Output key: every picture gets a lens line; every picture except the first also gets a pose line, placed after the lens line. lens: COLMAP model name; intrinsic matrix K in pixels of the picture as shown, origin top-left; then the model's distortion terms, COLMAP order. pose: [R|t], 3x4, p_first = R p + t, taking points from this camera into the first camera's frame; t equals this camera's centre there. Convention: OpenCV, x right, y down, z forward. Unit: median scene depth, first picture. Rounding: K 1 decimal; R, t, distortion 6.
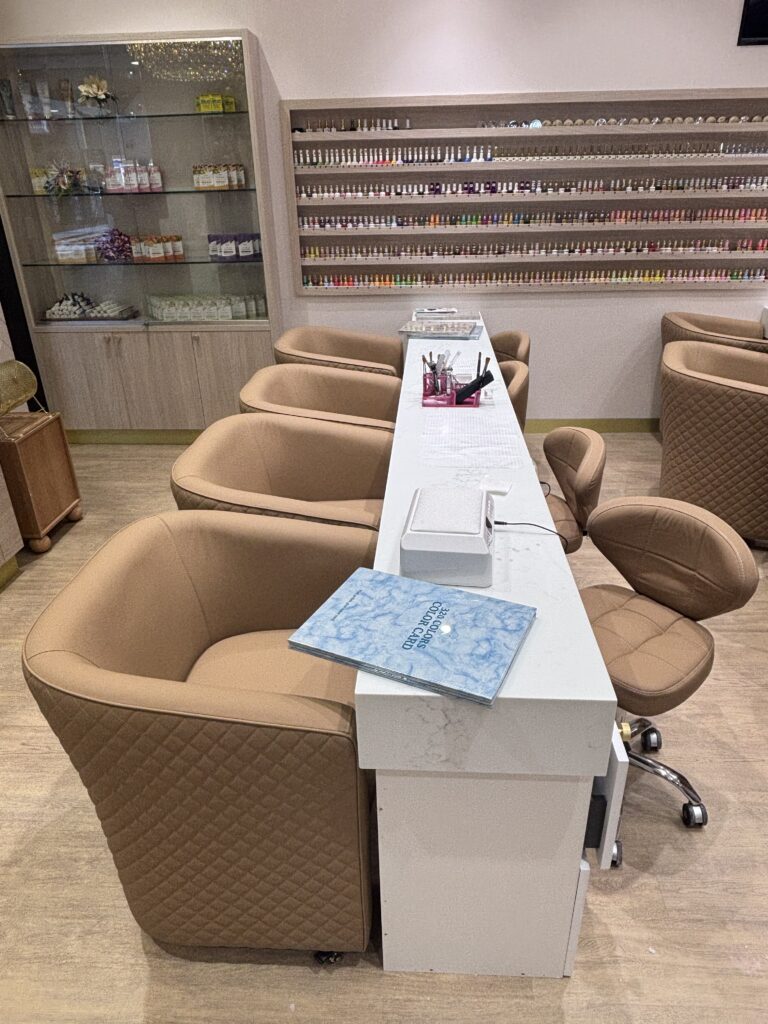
lens RADIAL K [[674.5, 0, 389.0], [0, 674.5, 512.9], [0, 0, 1]] dist [-0.006910, -0.004481]
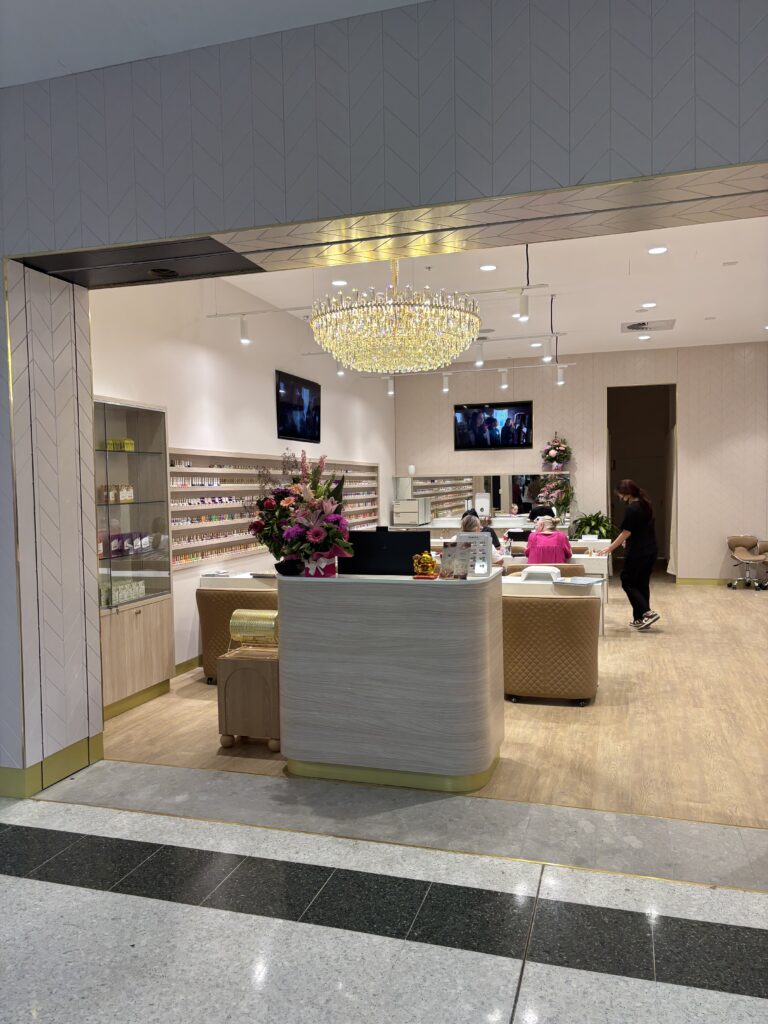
lens RADIAL K [[759.1, 0, 381.3], [0, 759.1, 513.2], [0, 0, 1]] dist [0.046336, -0.008282]
pose [[0.252922, -0.019304, 0.967294, -1.554774], [0.442566, 0.891372, -0.097931, -0.094756], [-0.860329, 0.452860, 0.233991, 0.234999]]
